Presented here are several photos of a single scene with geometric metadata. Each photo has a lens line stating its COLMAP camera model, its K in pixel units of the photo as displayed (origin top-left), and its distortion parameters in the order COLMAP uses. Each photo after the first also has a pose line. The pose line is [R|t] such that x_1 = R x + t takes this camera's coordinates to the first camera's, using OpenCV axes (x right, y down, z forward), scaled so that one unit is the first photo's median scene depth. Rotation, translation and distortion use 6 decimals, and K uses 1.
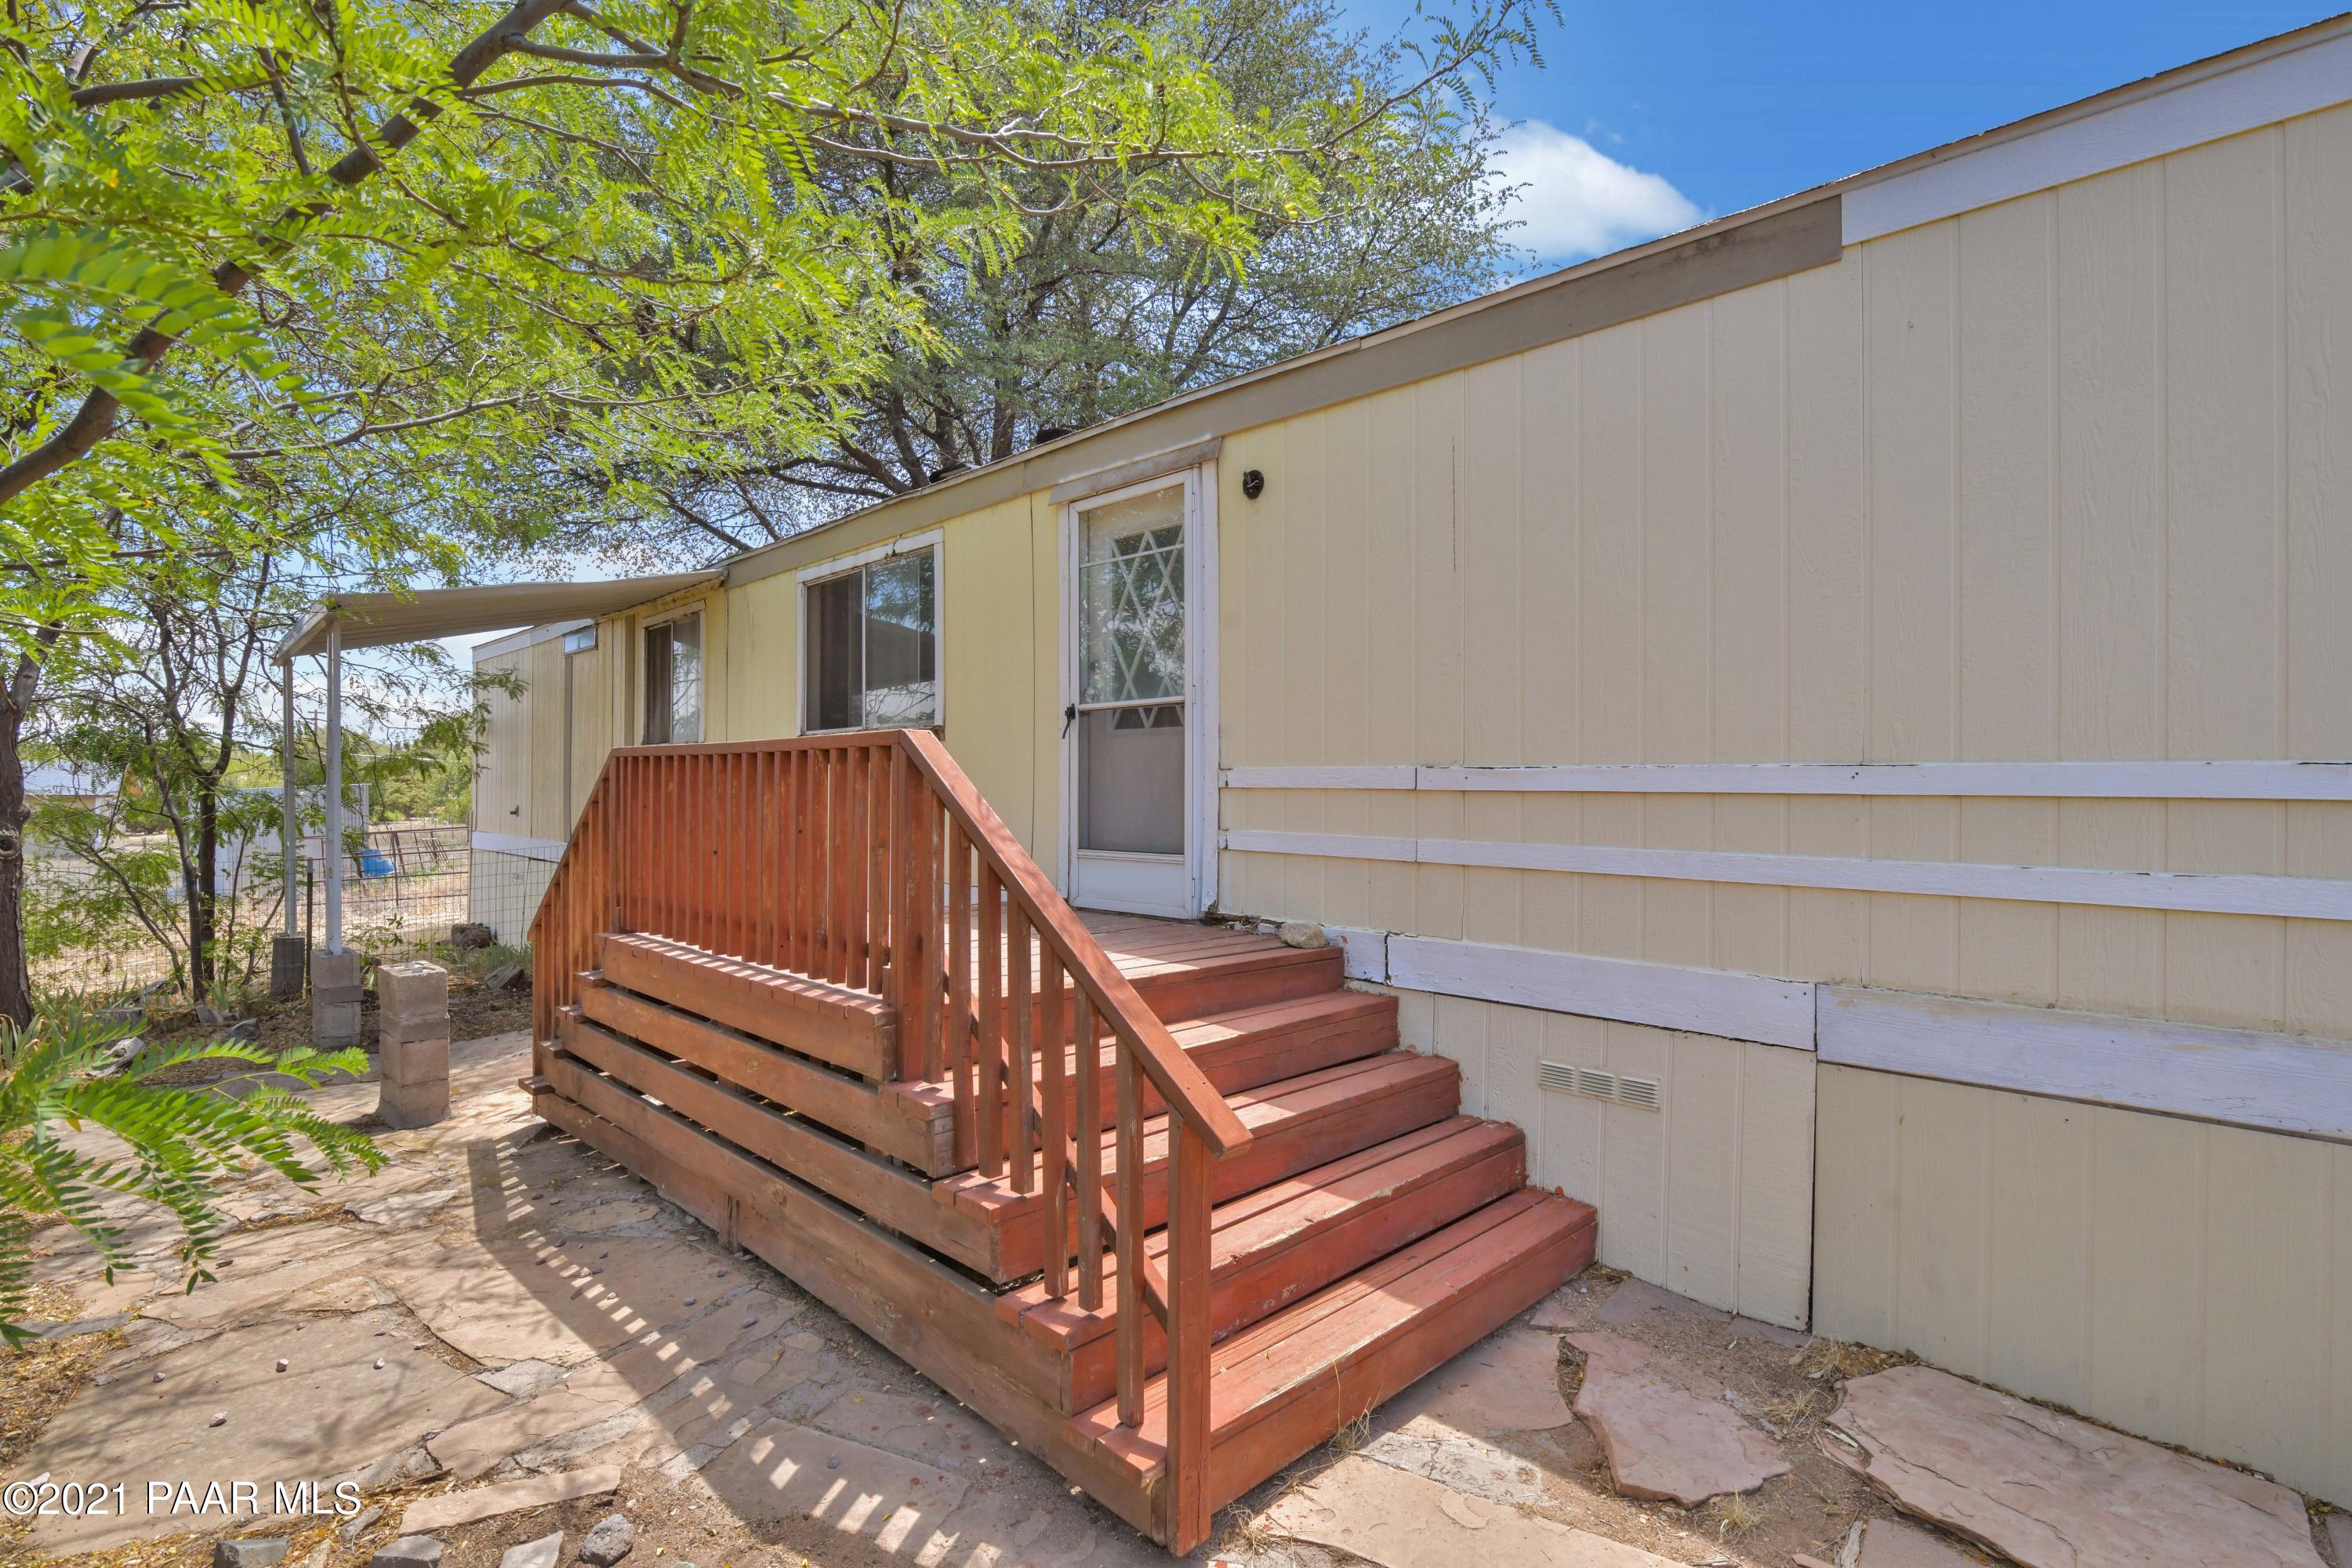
lens RADIAL K [[1101.1, 0, 1176.1], [0, 1101.1, 780.5], [0, 0, 1]] dist [-0.021218, 0.001189]
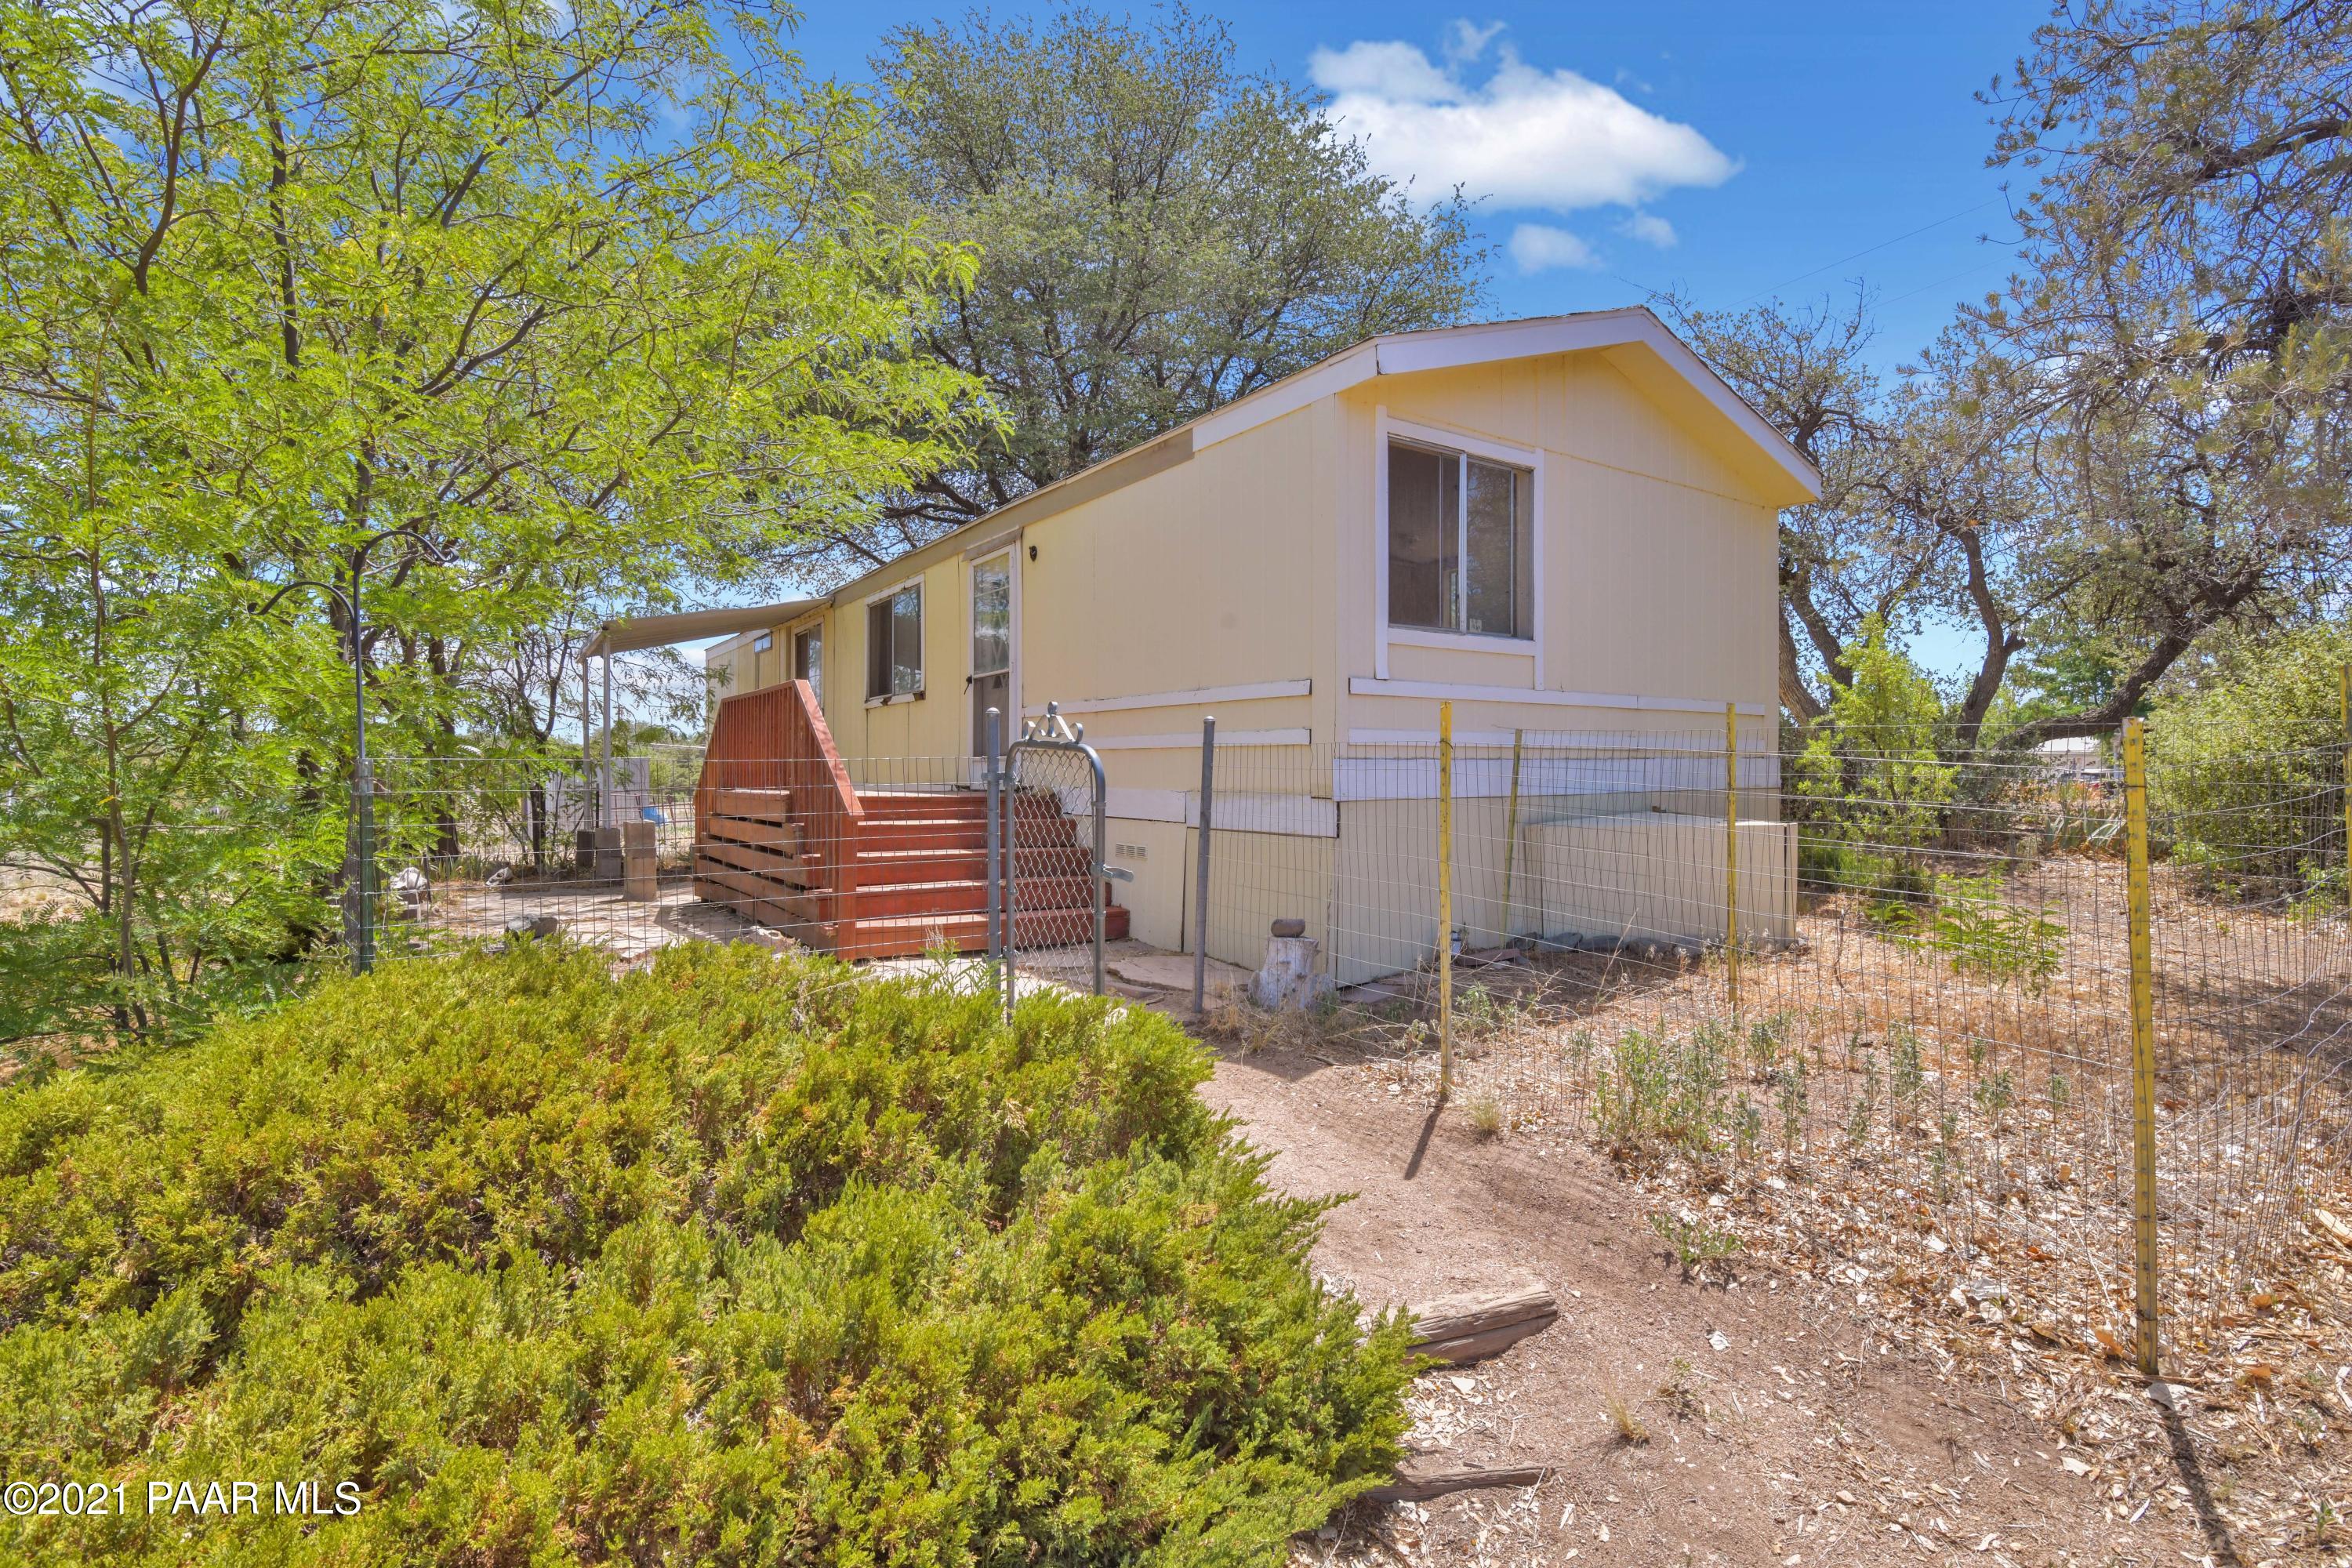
lens RADIAL K [[1101.1, 0, 1175.8], [0, 1101.1, 781.2], [0, 0, 1]] dist [-0.021218, 0.001189]
pose [[0.980194, 0.003705, -0.198007, 0.329563], [-0.002022, 0.999960, 0.008704, 0.048595], [0.198031, -0.008131, 0.980162, -0.380809]]
